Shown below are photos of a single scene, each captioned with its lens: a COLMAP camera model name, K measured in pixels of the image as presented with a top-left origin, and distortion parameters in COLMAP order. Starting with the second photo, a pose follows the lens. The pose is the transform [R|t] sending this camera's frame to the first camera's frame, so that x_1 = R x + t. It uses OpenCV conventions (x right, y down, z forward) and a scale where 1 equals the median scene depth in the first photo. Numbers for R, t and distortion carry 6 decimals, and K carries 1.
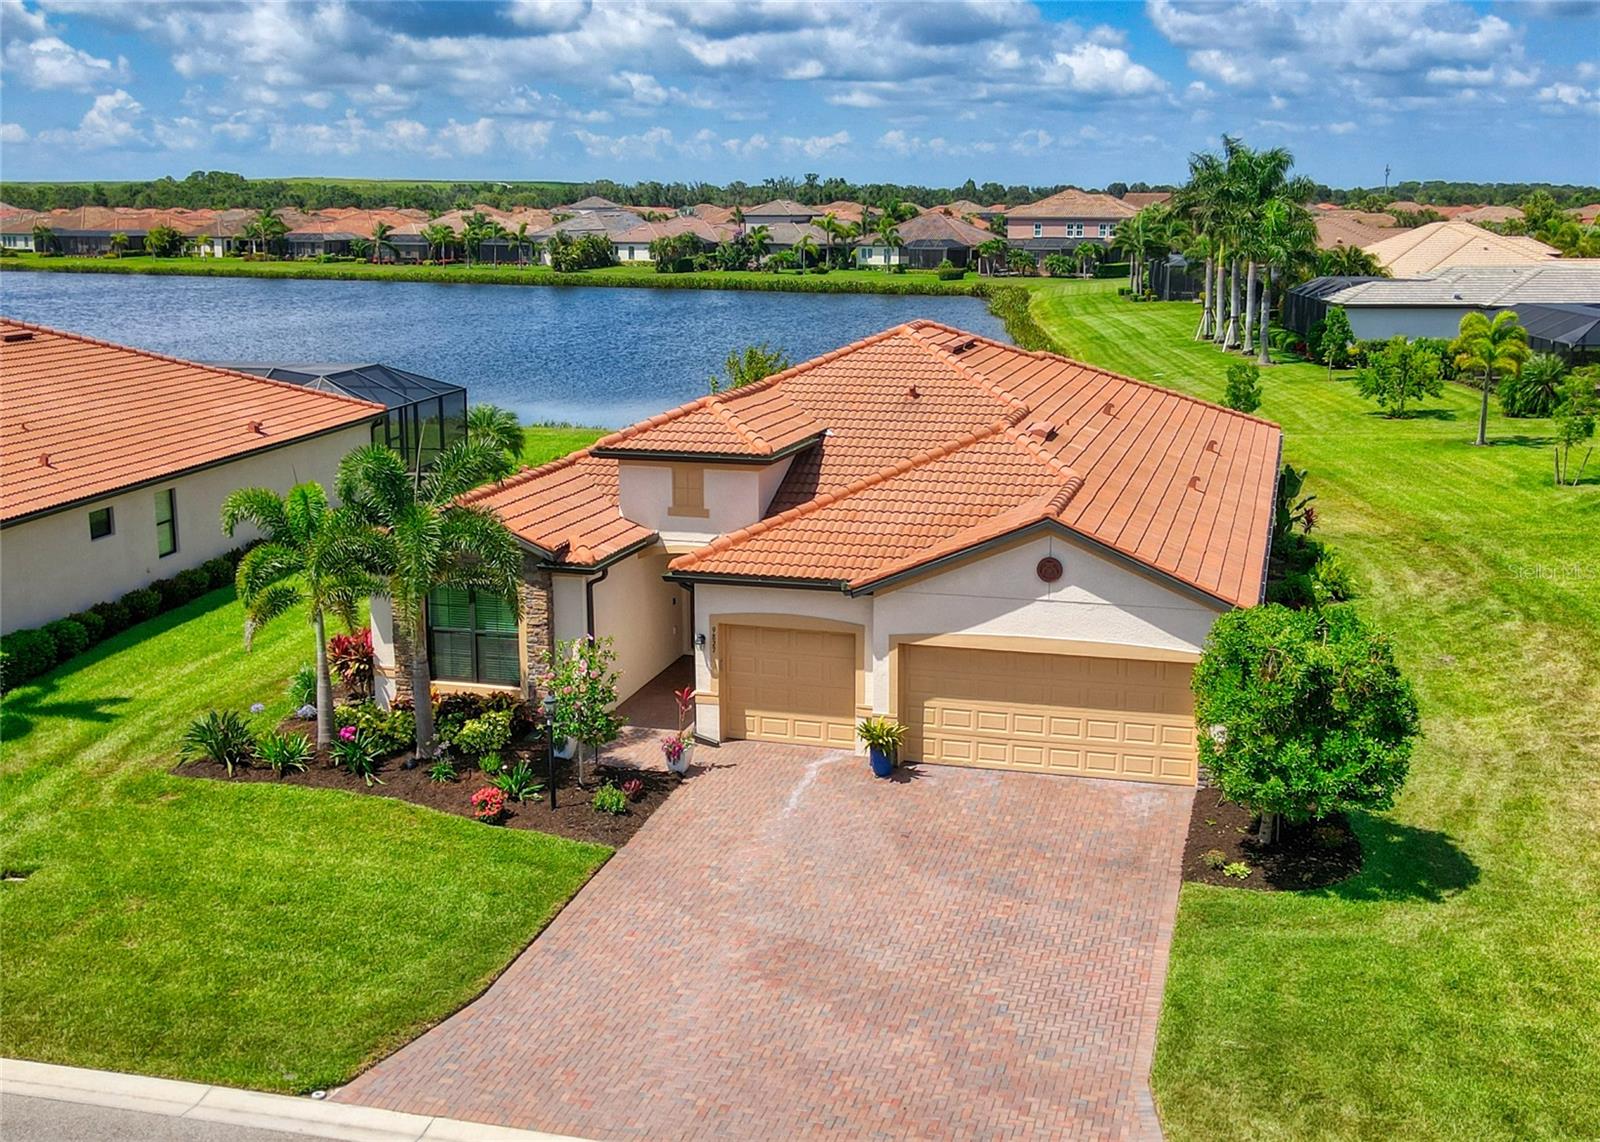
lens RADIAL K [[1720.8, 0, 800.0], [0, 1720.8, 571.0], [0, 0, 1]] dist [-0.017952, 0.027697]
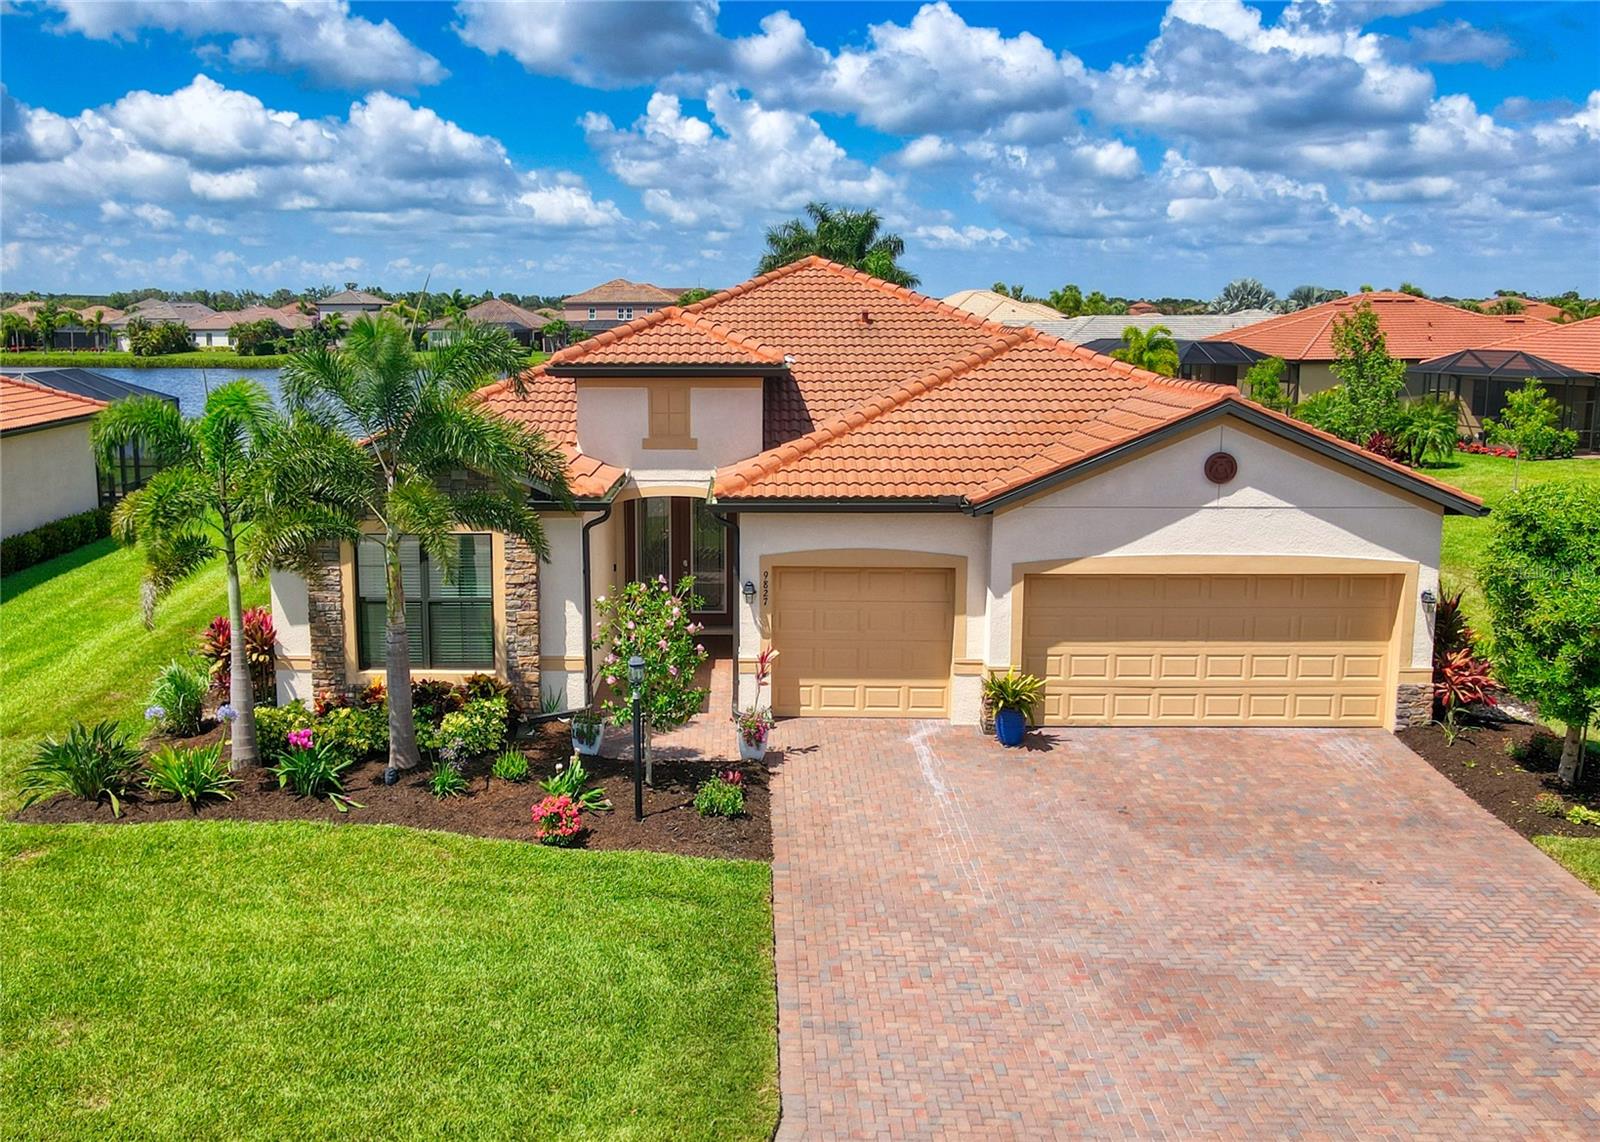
lens RADIAL K [[1478.2, 0, 707.7], [0, 1478.2, 571.8], [0, 0, 1]] dist [-0.008480, 0.045105]
pose [[0.968526, -0.043351, 0.245108, -0.240040], [0.053402, 0.997977, -0.034507, 0.054711], [-0.243116, 0.046510, 0.968882, 0.367094]]
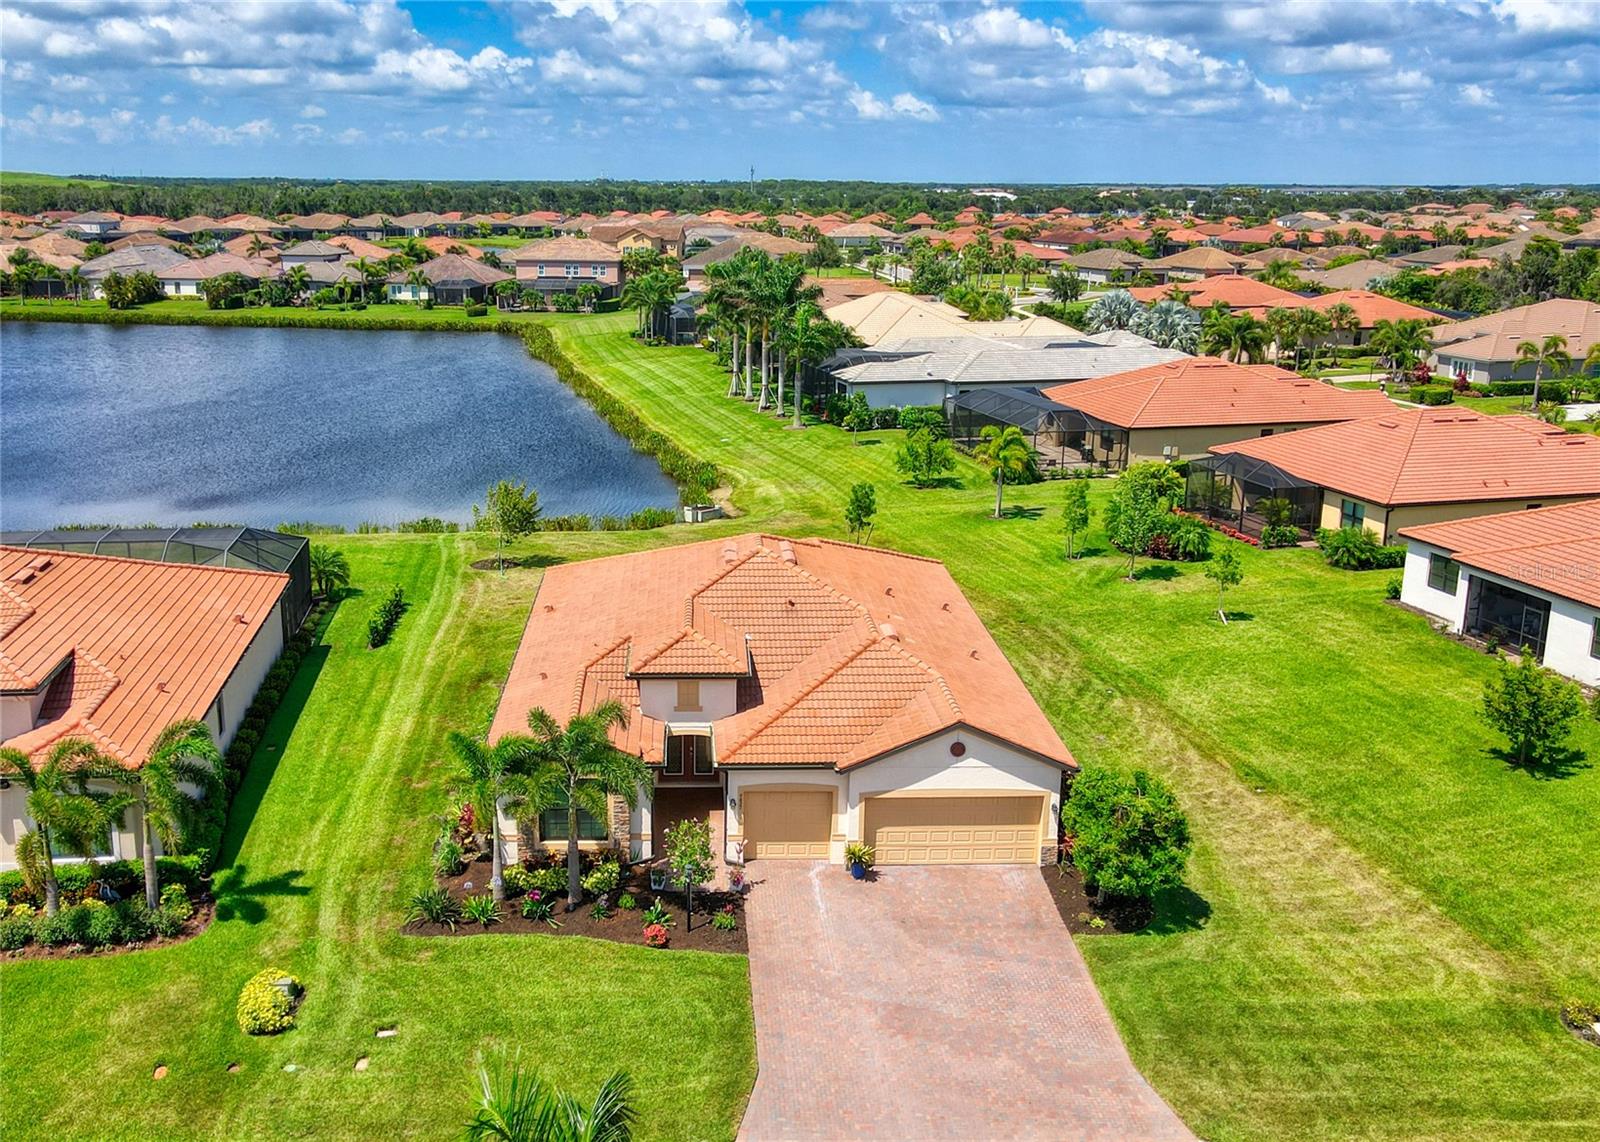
lens RADIAL K [[1478.2, 0, 707.7], [0, 1478.2, 571.8], [0, 0, 1]] dist [-0.008480, 0.045105]
pose [[0.955445, -0.069020, 0.286986, -0.459988], [0.056257, 0.997035, 0.052492, -0.246553], [-0.289758, -0.034008, 0.956496, -0.288973]]
